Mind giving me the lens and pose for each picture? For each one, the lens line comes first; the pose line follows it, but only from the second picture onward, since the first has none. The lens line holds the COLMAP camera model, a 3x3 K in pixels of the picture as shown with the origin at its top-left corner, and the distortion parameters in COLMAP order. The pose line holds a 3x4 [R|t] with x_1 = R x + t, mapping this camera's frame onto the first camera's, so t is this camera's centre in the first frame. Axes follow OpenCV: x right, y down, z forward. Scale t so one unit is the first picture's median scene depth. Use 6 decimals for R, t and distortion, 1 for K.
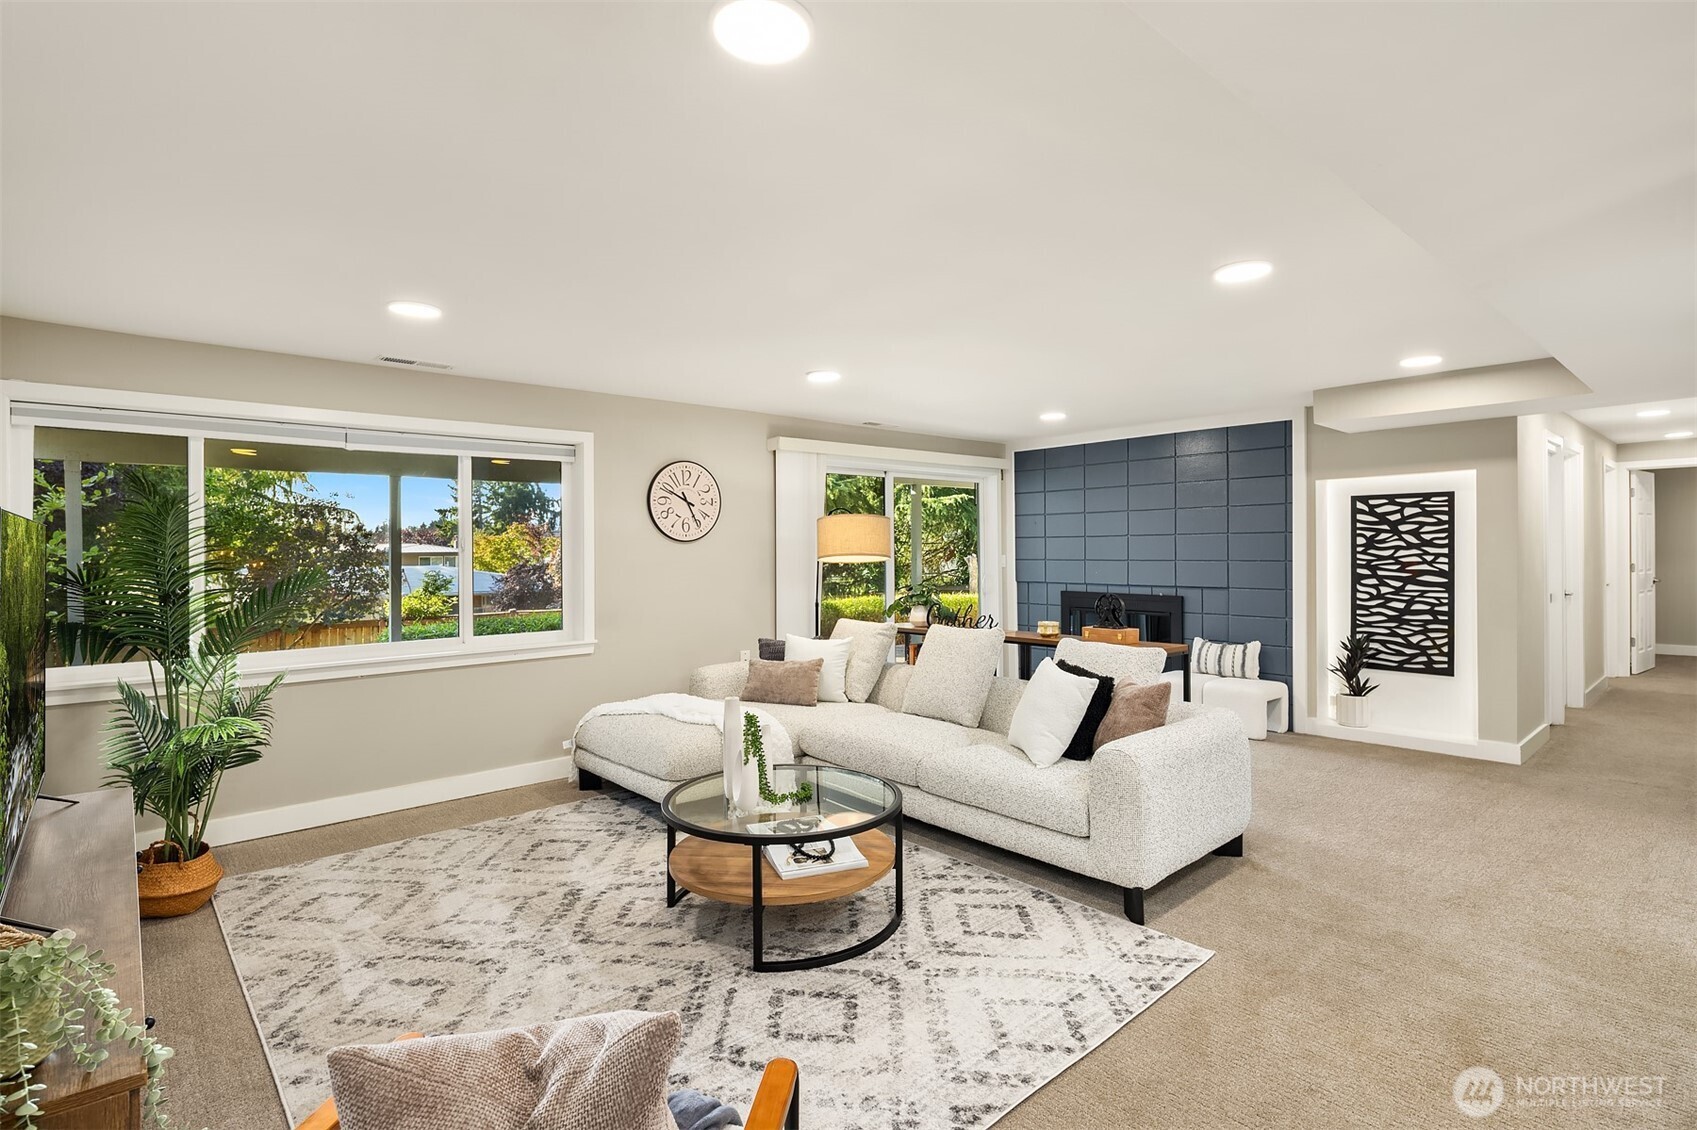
lens RADIAL K [[824.4, 0, 848.0], [0, 824.4, 556.6], [0, 0, 1]] dist [-0.002708, -0.003251]
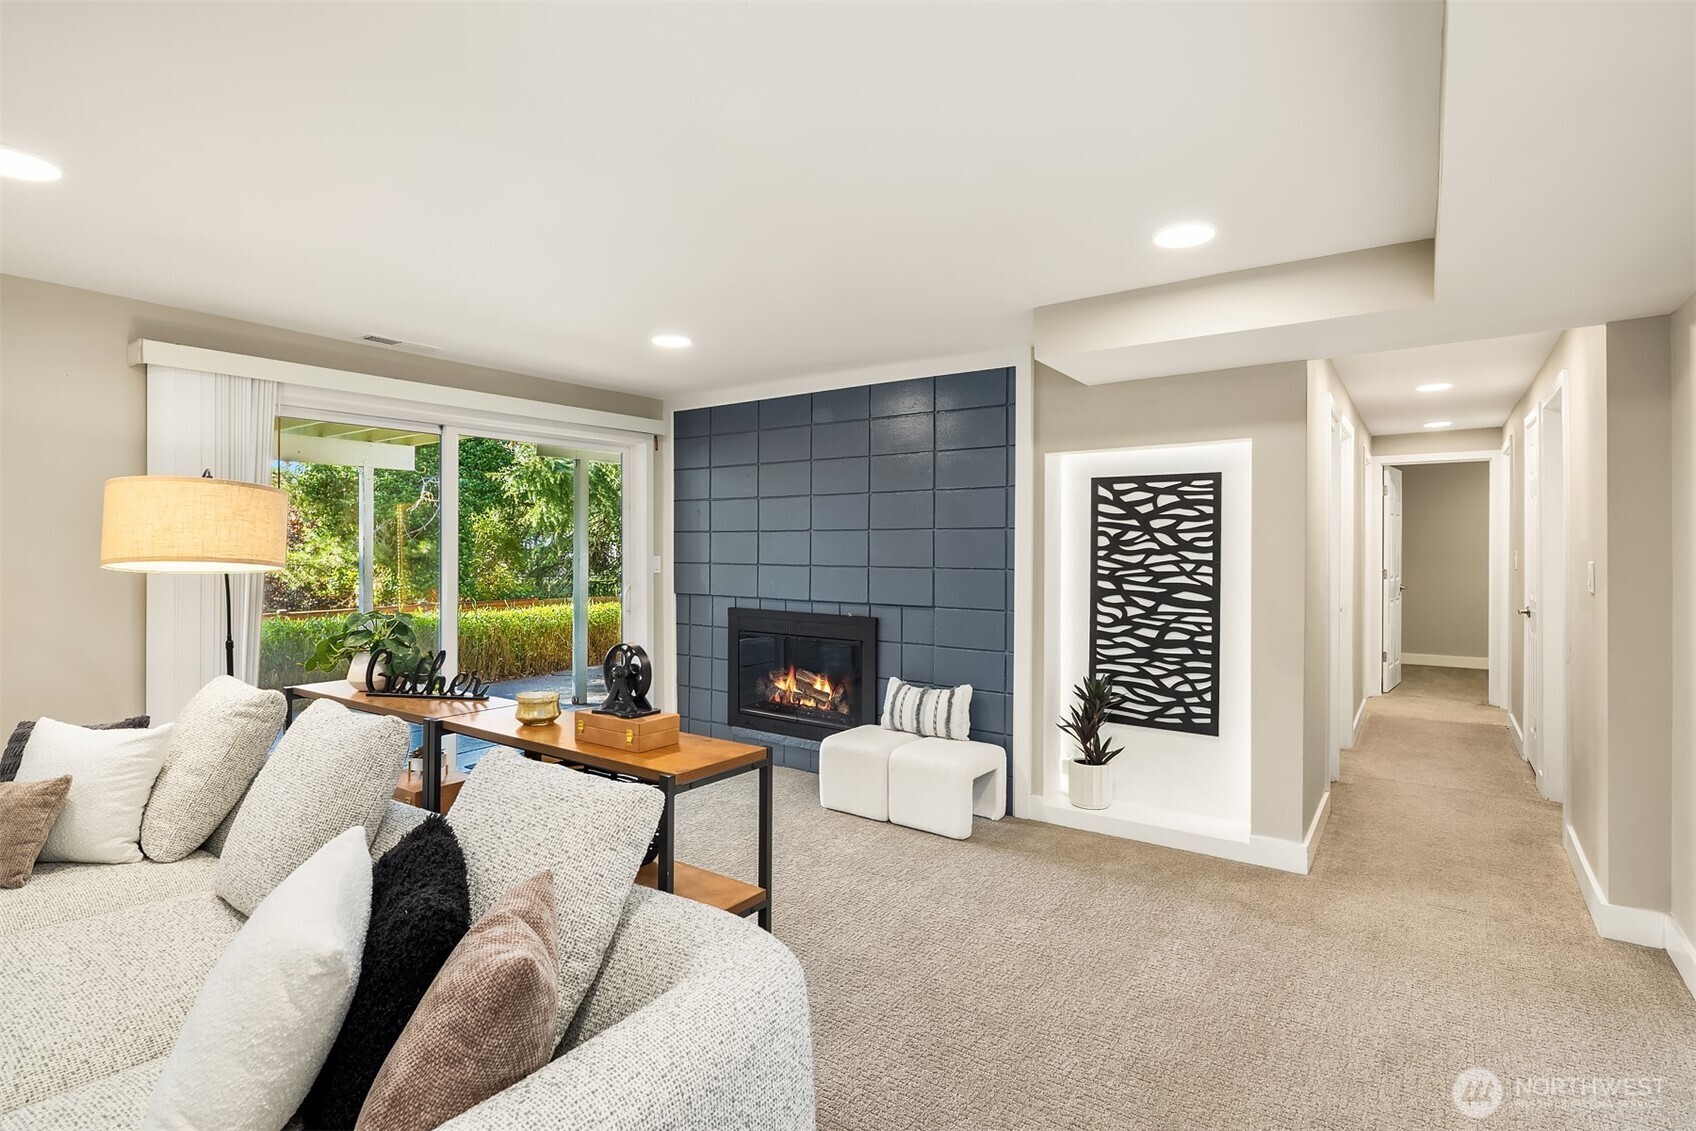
lens RADIAL K [[823.9, 0, 852.1], [0, 823.9, 557.1], [0, 0, 1]] dist [-0.002708, -0.003251]
pose [[0.972300, 0.005515, 0.233672, 0.249492], [-0.006968, 0.999961, 0.005390, -0.008071], [-0.233634, -0.006869, 0.972300, 0.364212]]
